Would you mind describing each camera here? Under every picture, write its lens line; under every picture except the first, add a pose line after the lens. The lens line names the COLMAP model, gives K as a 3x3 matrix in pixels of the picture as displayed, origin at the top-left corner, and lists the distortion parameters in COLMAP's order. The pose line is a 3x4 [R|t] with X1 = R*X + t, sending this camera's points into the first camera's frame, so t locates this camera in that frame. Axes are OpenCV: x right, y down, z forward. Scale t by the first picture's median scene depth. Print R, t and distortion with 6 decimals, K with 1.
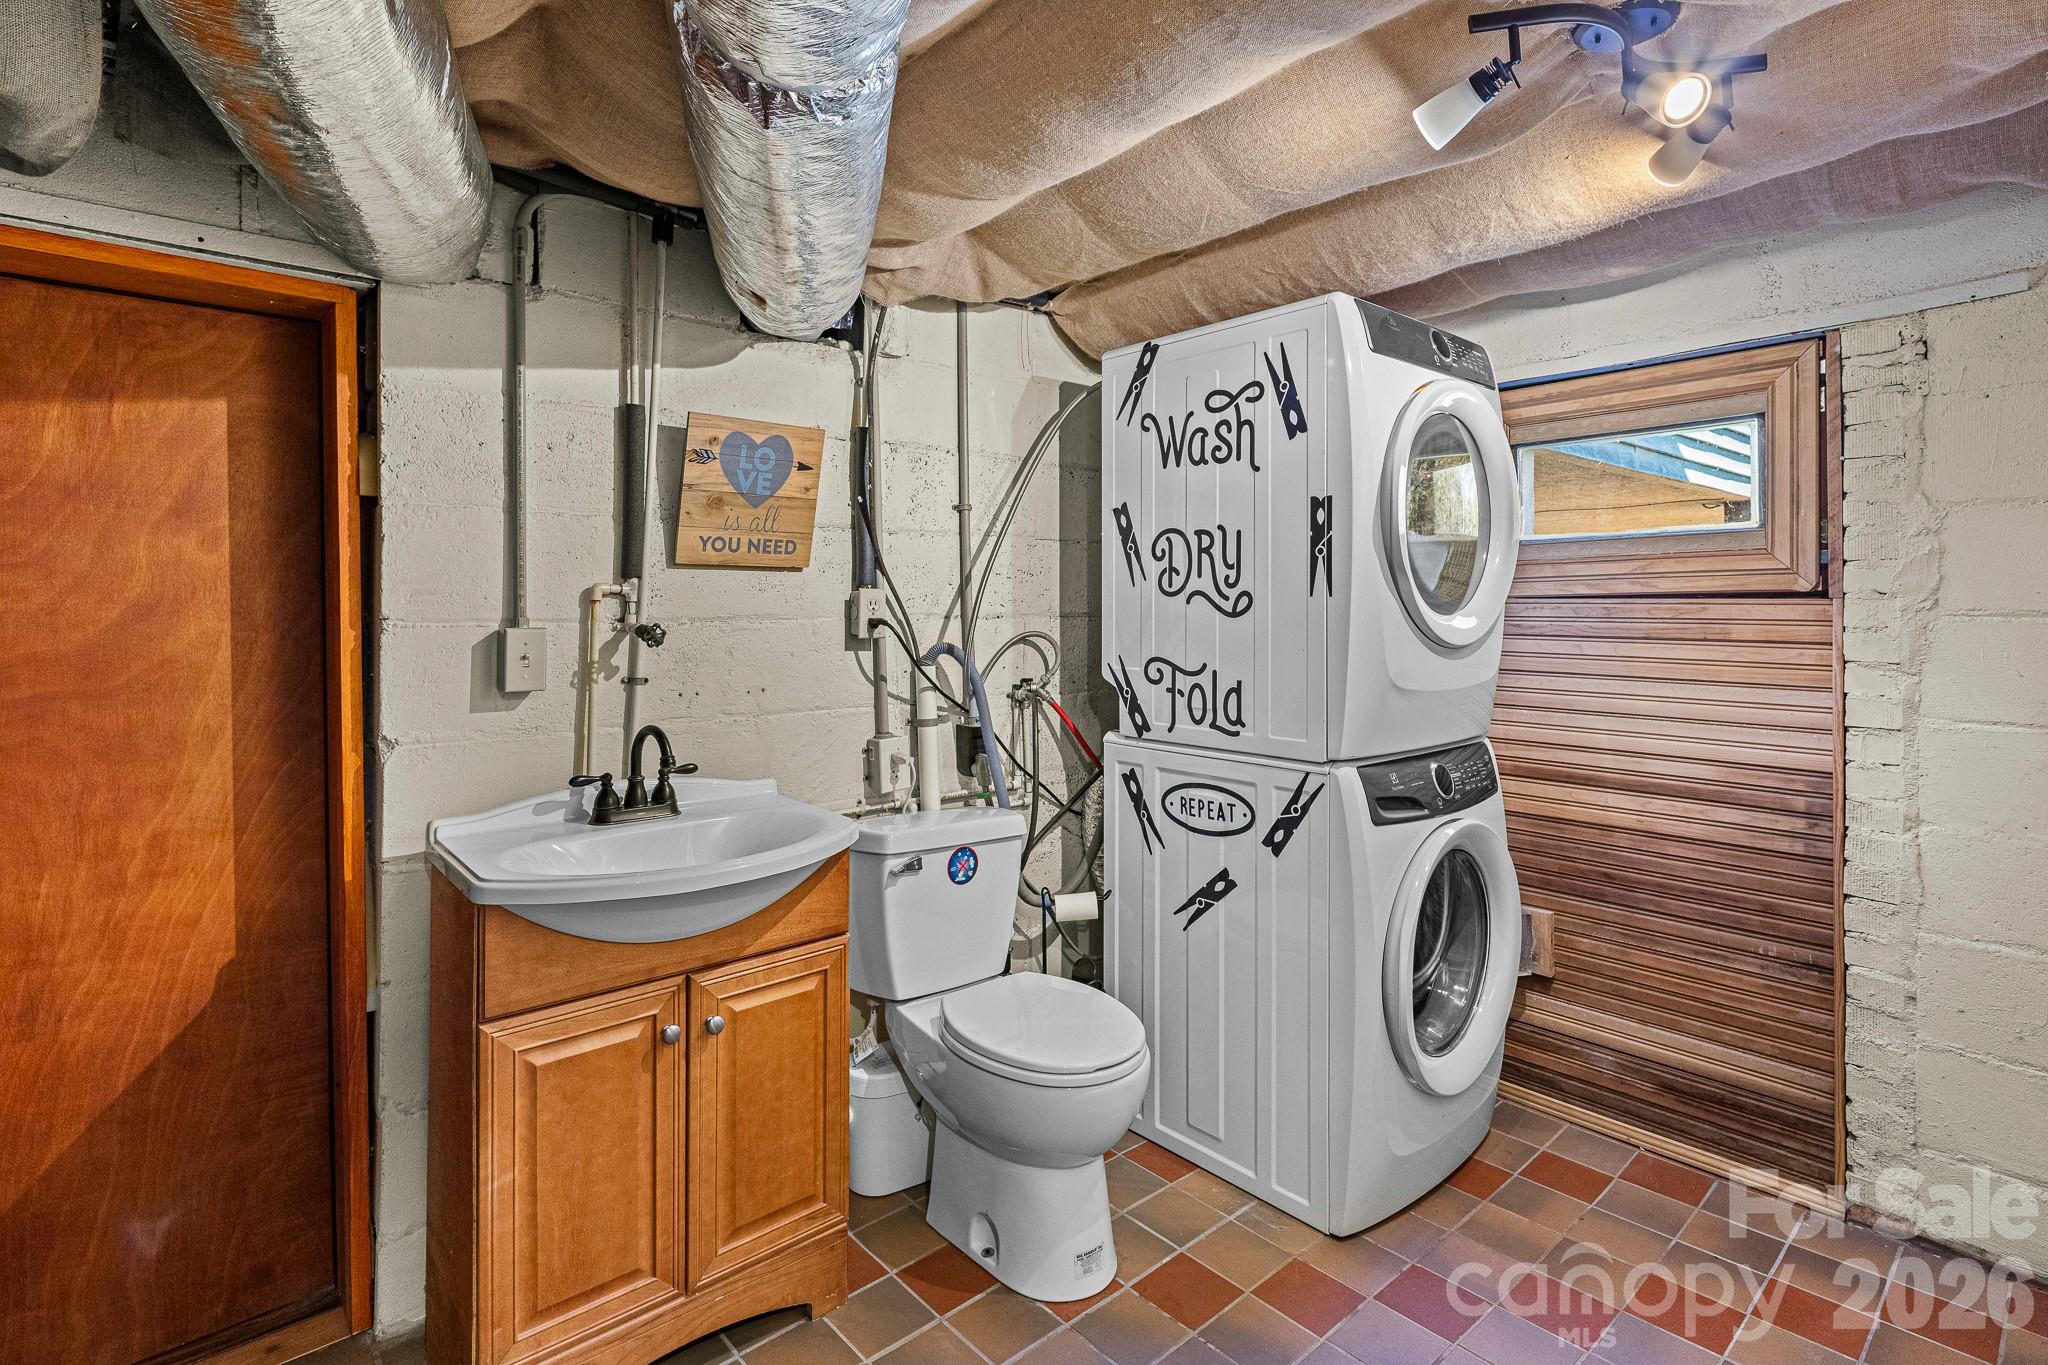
lens RADIAL K [[1004.4, 0, 1019.9], [0, 1004.4, 596.8], [0, 0, 1]] dist [0.000491, -0.000090]
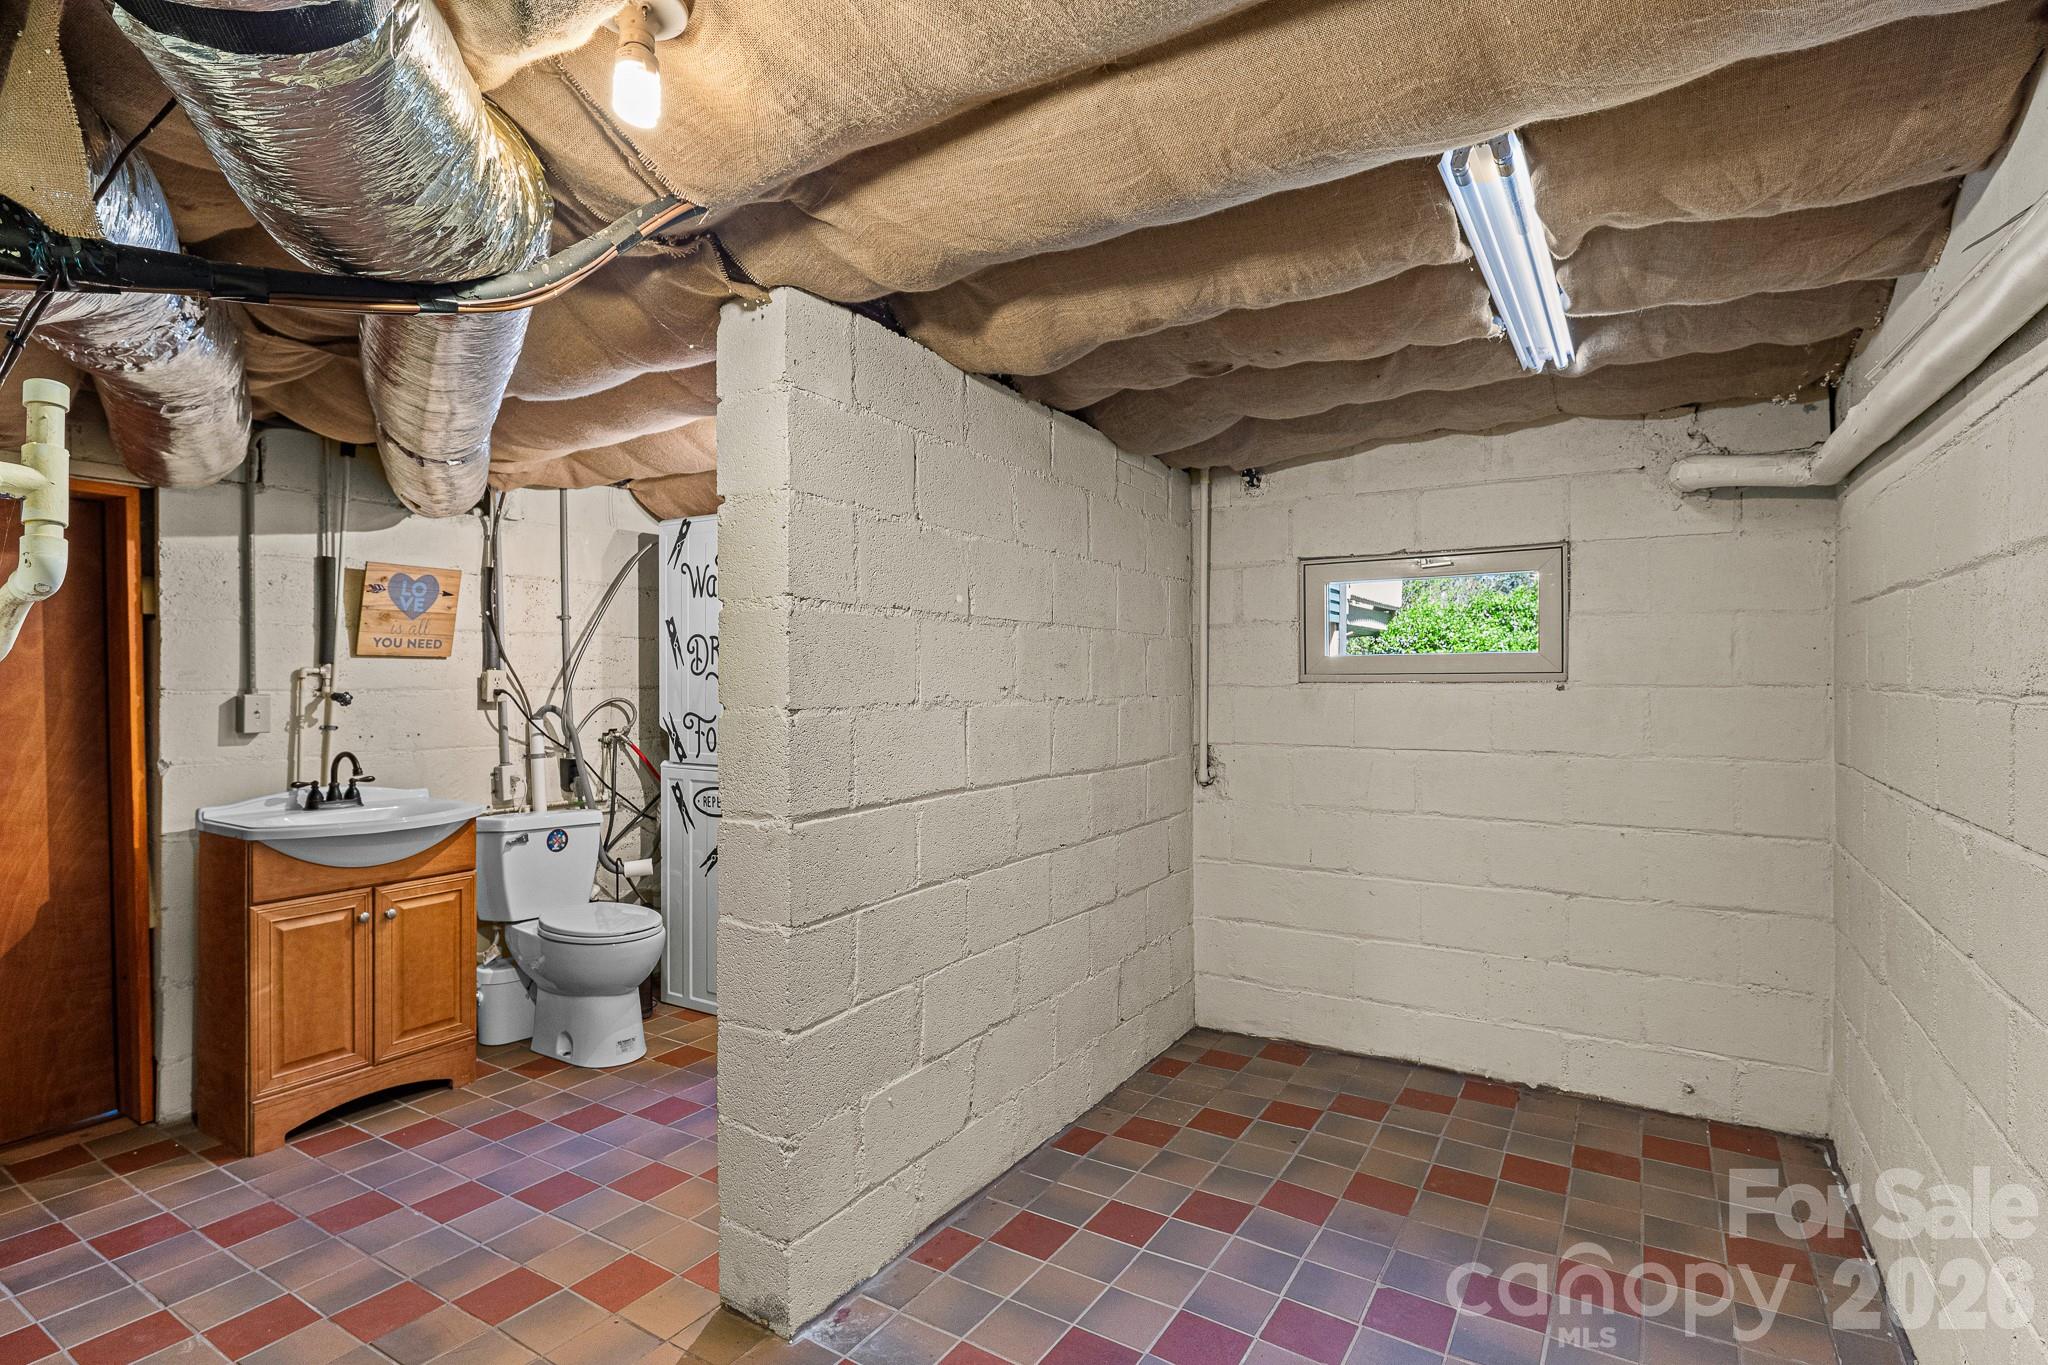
lens RADIAL K [[1010.5, 0, 1024.0], [0, 1010.5, 682.5], [0, 0, 1]] dist [0.001871, -0.005510]
pose [[0.956036, -0.000974, 0.293247, 0.204332], [-0.001637, 0.999961, 0.008660, -0.004549], [-0.293244, -0.008759, 0.955998, -0.863712]]
